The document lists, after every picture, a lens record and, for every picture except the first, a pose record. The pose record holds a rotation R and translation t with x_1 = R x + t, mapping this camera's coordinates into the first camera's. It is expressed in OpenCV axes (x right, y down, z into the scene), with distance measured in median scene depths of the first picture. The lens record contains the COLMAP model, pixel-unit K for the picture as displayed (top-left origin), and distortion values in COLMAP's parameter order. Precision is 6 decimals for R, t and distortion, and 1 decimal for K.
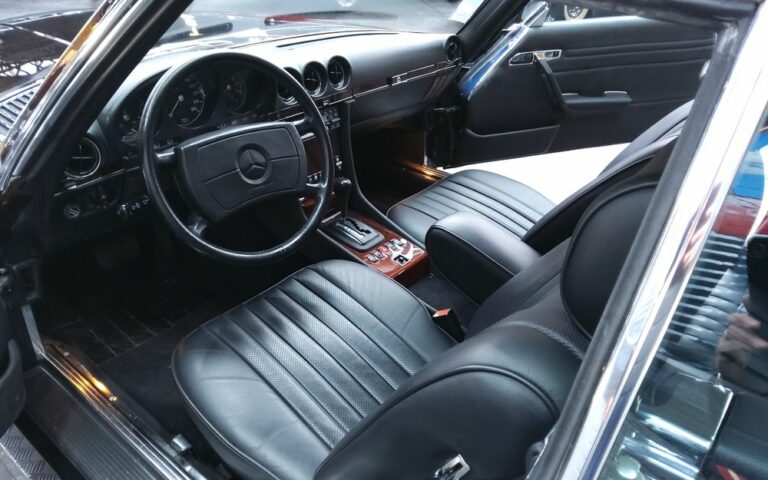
lens RADIAL K [[585.4, 0, 386.2], [0, 585.4, 246.1], [0, 0, 1]] dist [0.077198, -0.126583]
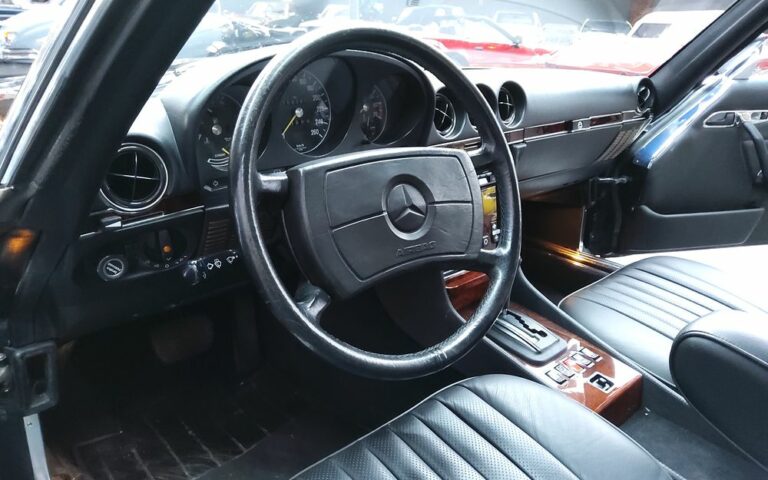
lens RADIAL K [[585.4, 0, 389.7], [0, 585.4, 239.4], [0, 0, 1]] dist [0.077198, -0.126583]
pose [[0.991147, 0.048117, -0.123744, -0.132973], [-0.069442, 0.982248, -0.174260, -0.001089], [0.113163, 0.181310, 0.976893, 0.329665]]
